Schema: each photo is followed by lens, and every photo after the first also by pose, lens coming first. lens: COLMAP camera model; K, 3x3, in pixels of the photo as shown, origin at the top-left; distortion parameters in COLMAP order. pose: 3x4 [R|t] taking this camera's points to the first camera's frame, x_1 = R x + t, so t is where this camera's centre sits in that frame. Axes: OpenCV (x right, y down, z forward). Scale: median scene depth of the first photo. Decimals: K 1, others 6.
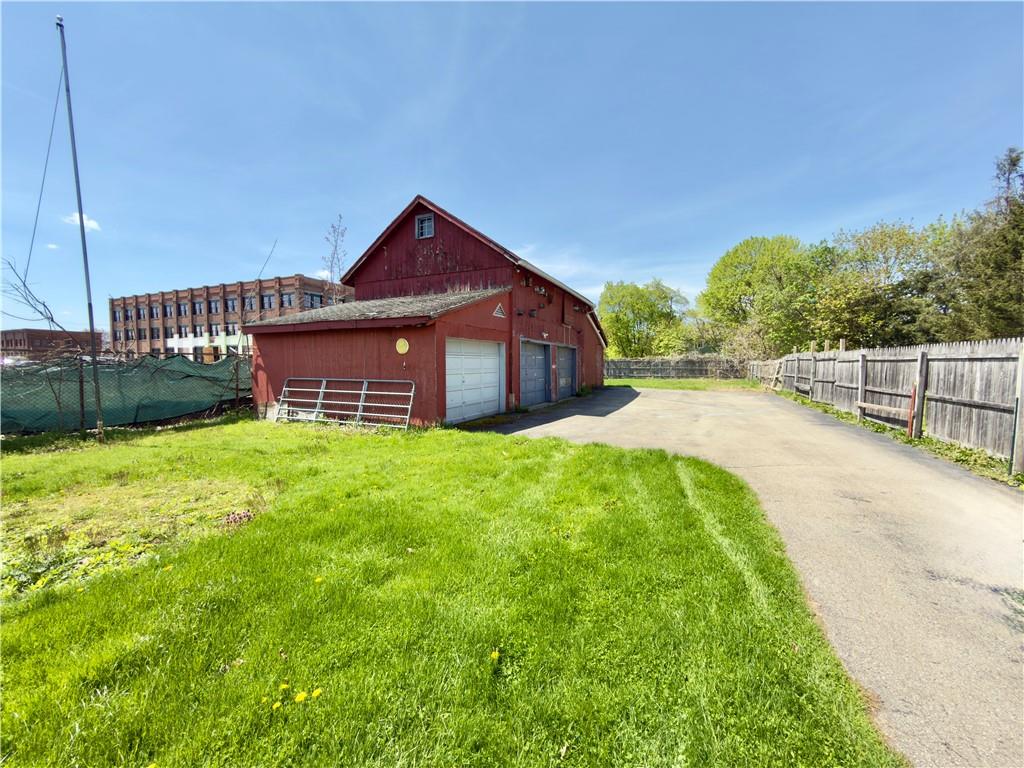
lens RADIAL K [[416.2, 0, 512.0], [0, 416.2, 384.0], [0, 0, 1]] dist [-0.000092, -0.000074]
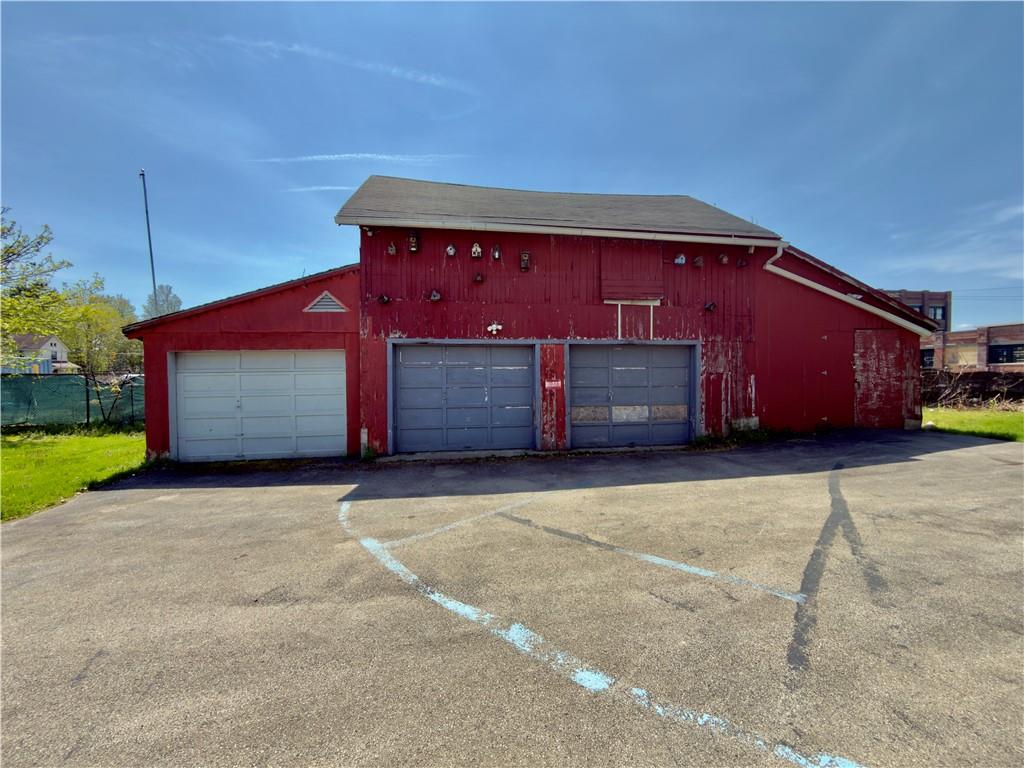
lens RADIAL K [[416.2, 0, 512.0], [0, 416.2, 384.0], [0, 0, 1]] dist [-0.000092, -0.000074]
pose [[0.559494, -0.006918, -0.828805, 0.344129], [-0.023809, 0.999418, -0.024415, -0.017974], [0.828492, 0.033393, 0.559004, 0.438187]]
